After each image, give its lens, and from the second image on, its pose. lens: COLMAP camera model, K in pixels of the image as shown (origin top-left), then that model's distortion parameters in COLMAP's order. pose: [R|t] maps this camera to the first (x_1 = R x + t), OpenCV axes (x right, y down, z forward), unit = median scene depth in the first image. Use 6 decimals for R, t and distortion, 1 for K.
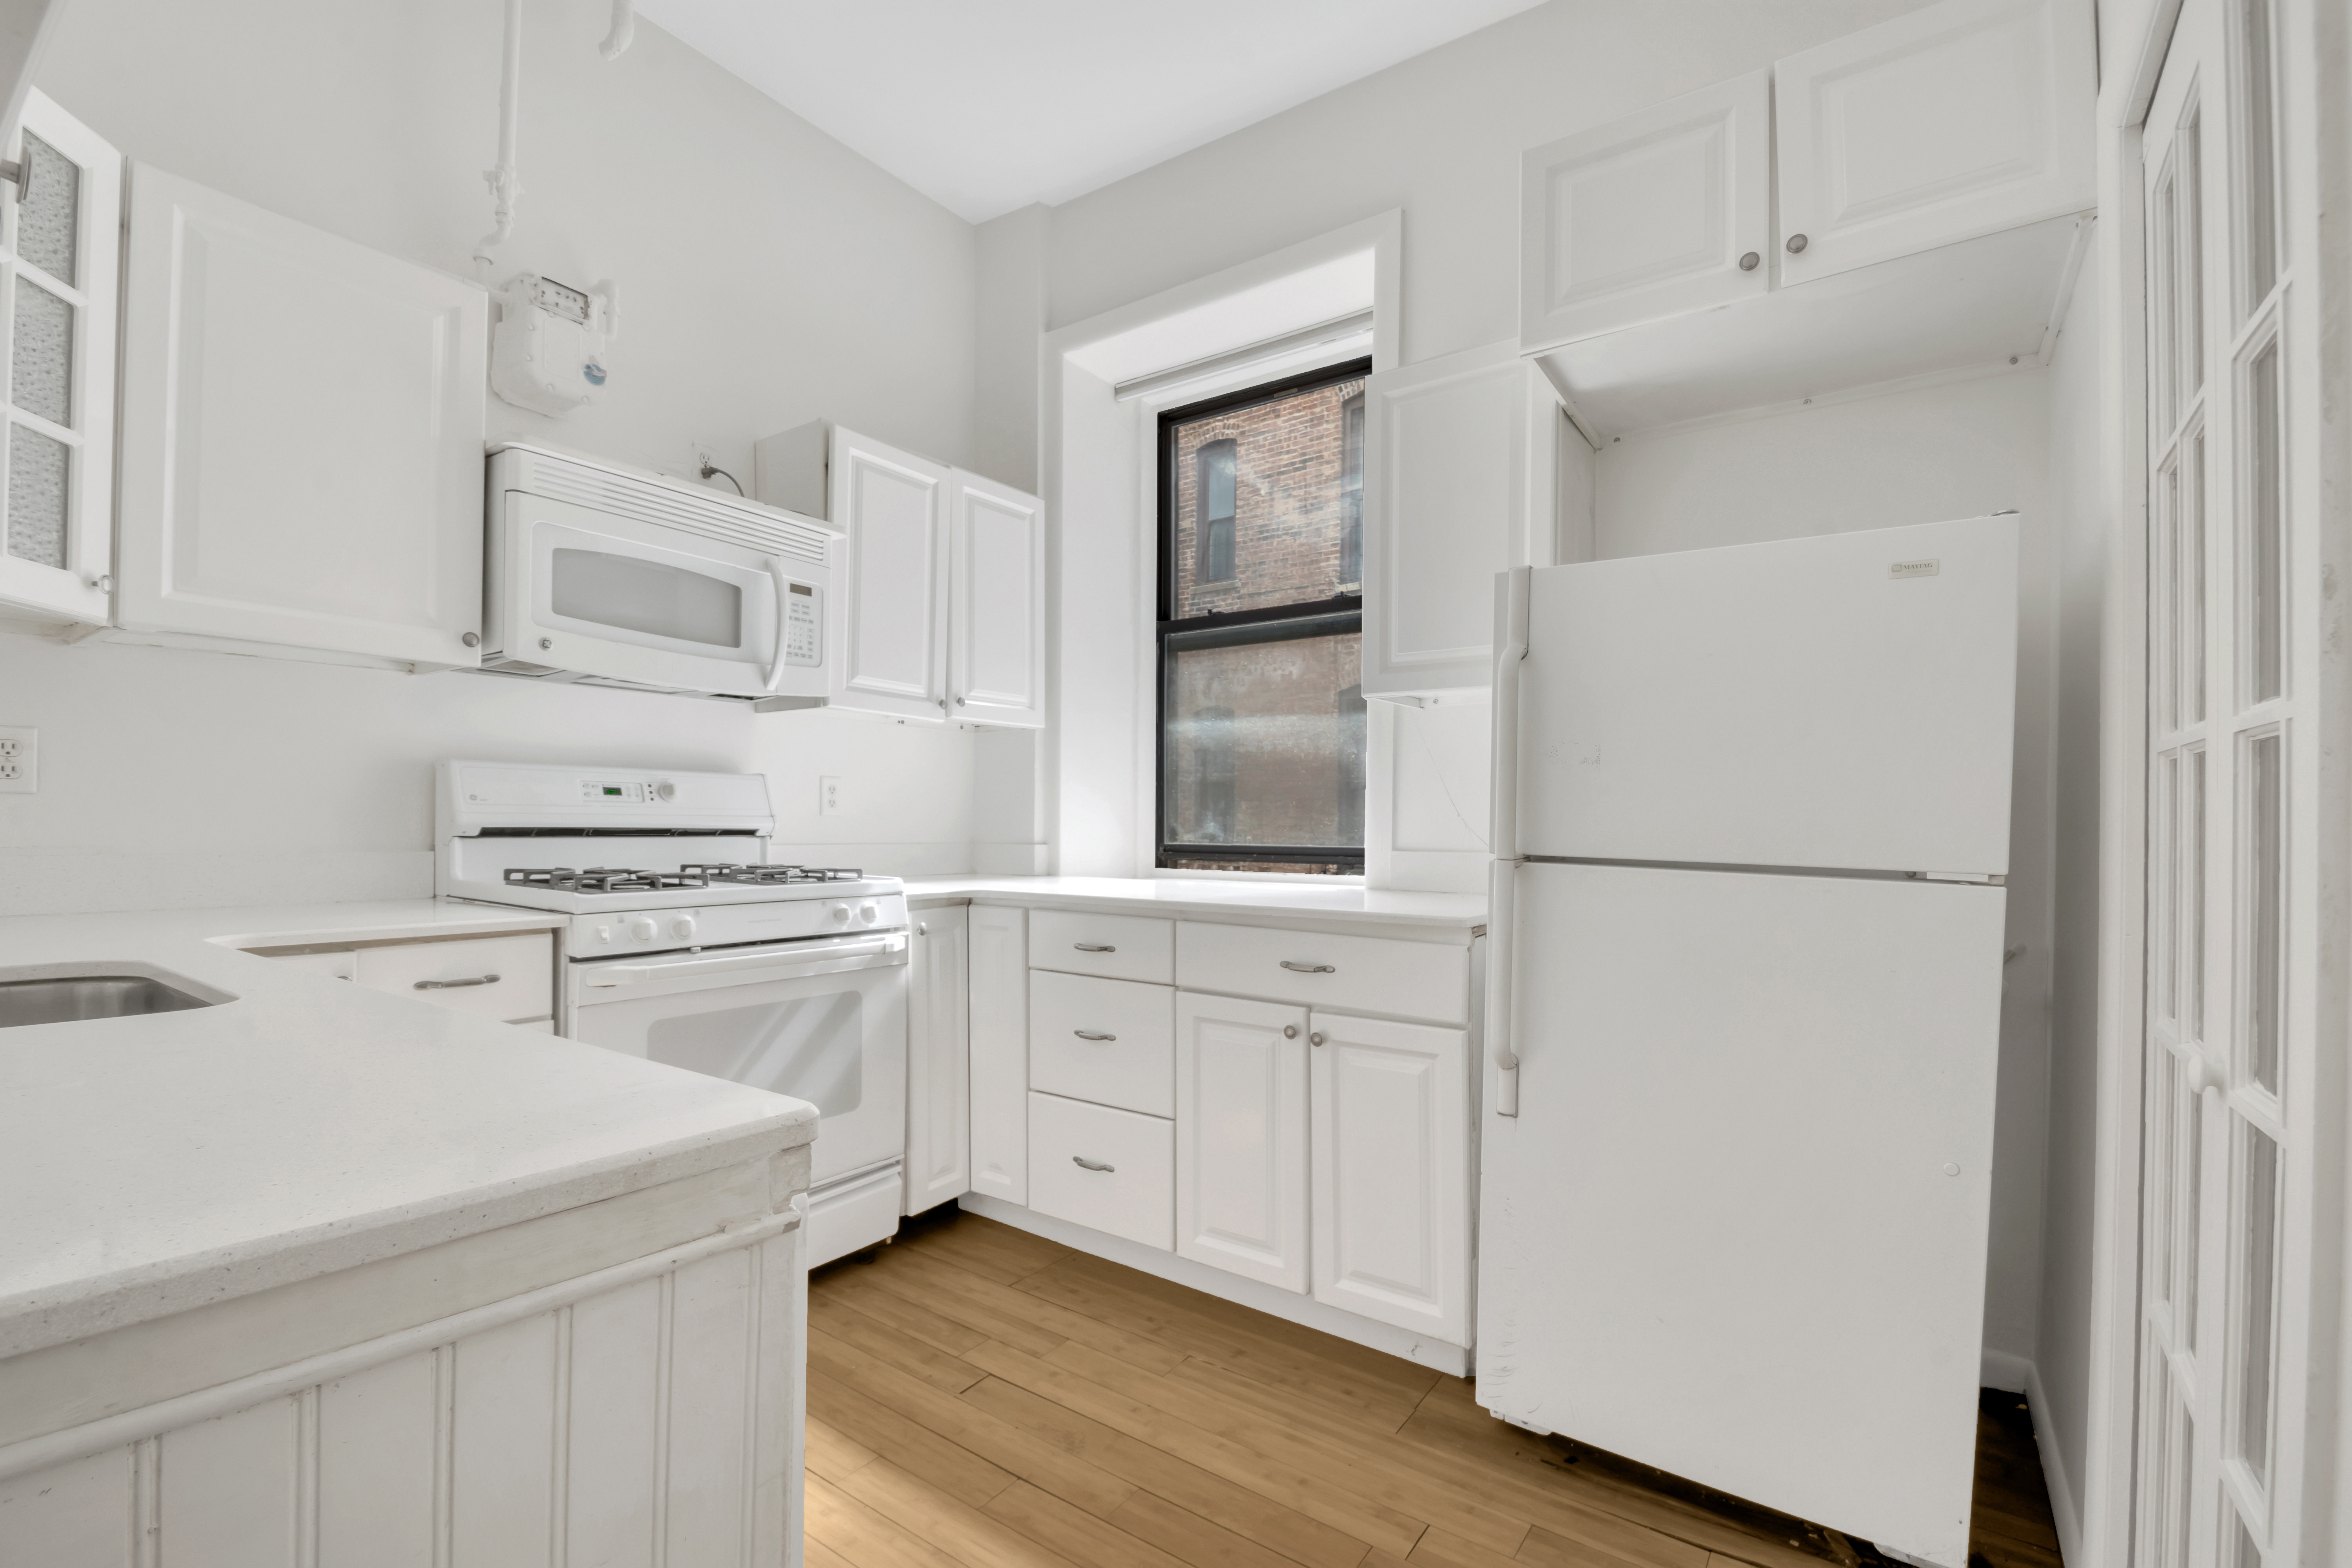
lens RADIAL K [[1022.5, 0, 1182.9], [0, 1022.5, 824.4], [0, 0, 1]] dist [-0.004802, -0.003618]
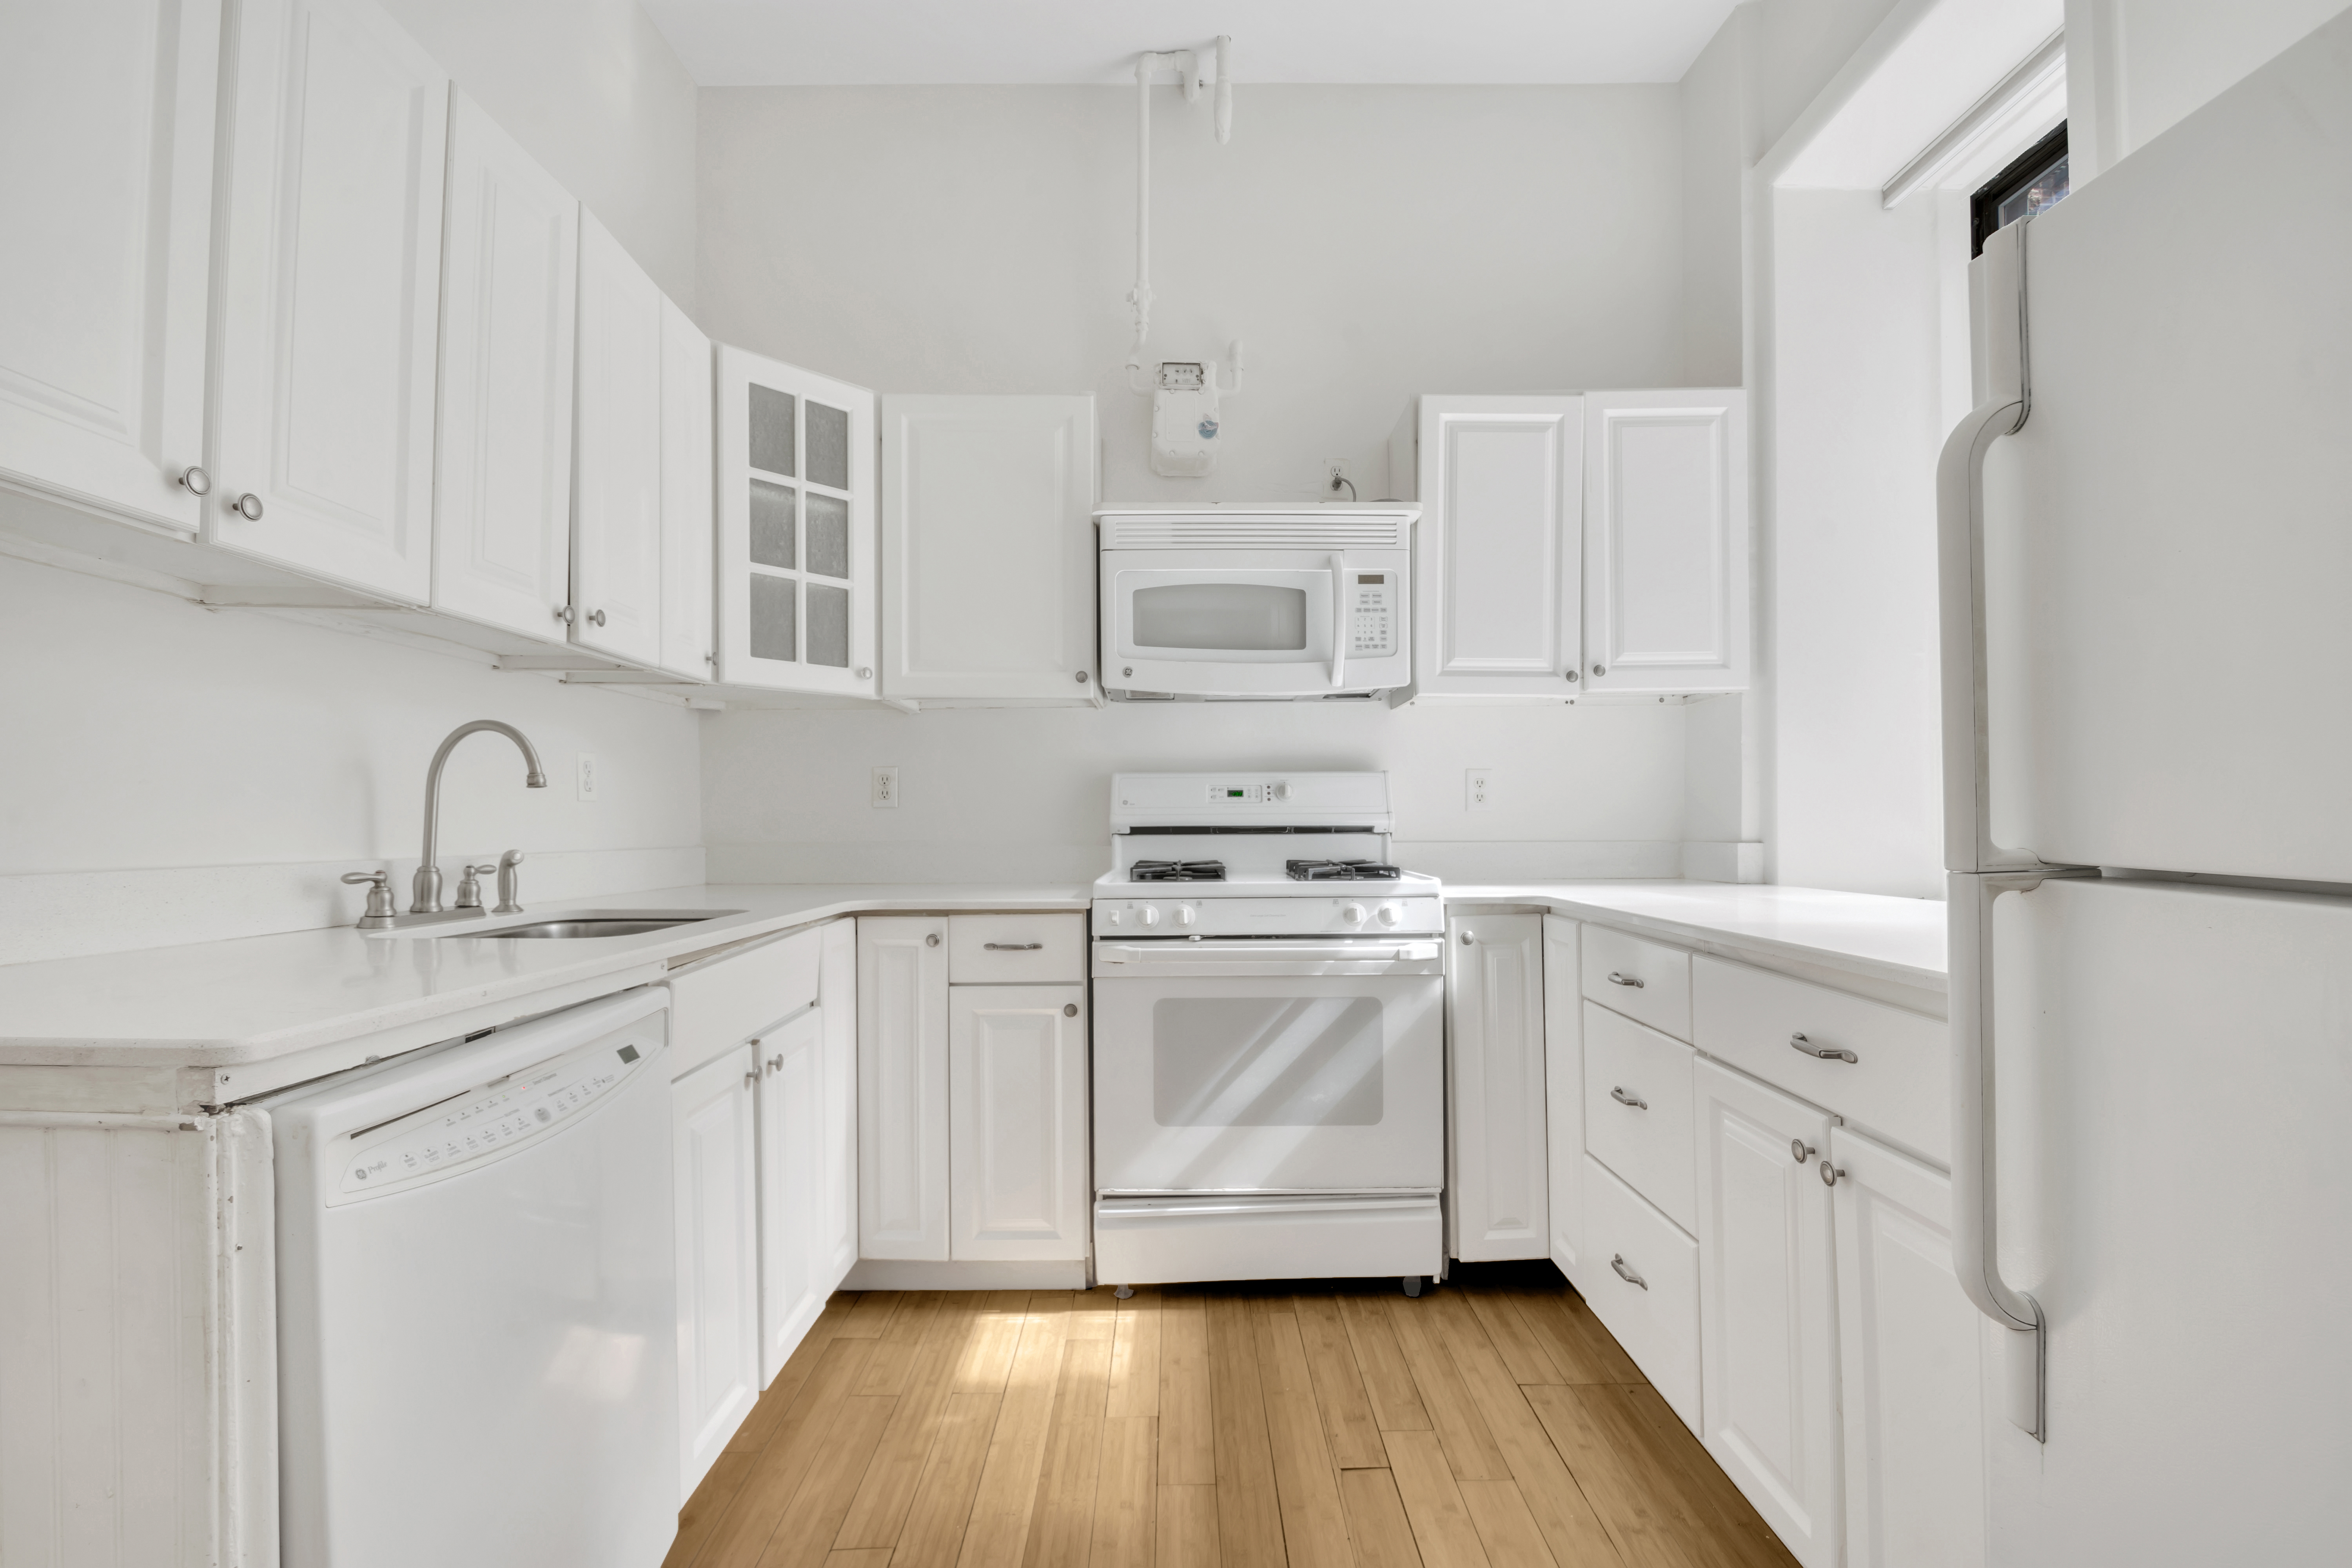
lens RADIAL K [[1022.5, 0, 1187.1], [0, 1022.5, 826.5], [0, 0, 1]] dist [-0.004802, -0.003618]
pose [[0.579640, -0.011122, -0.814797, 0.337477], [0.011906, 0.999916, -0.005180, 0.009285], [0.814786, -0.006699, 0.579724, 0.313717]]
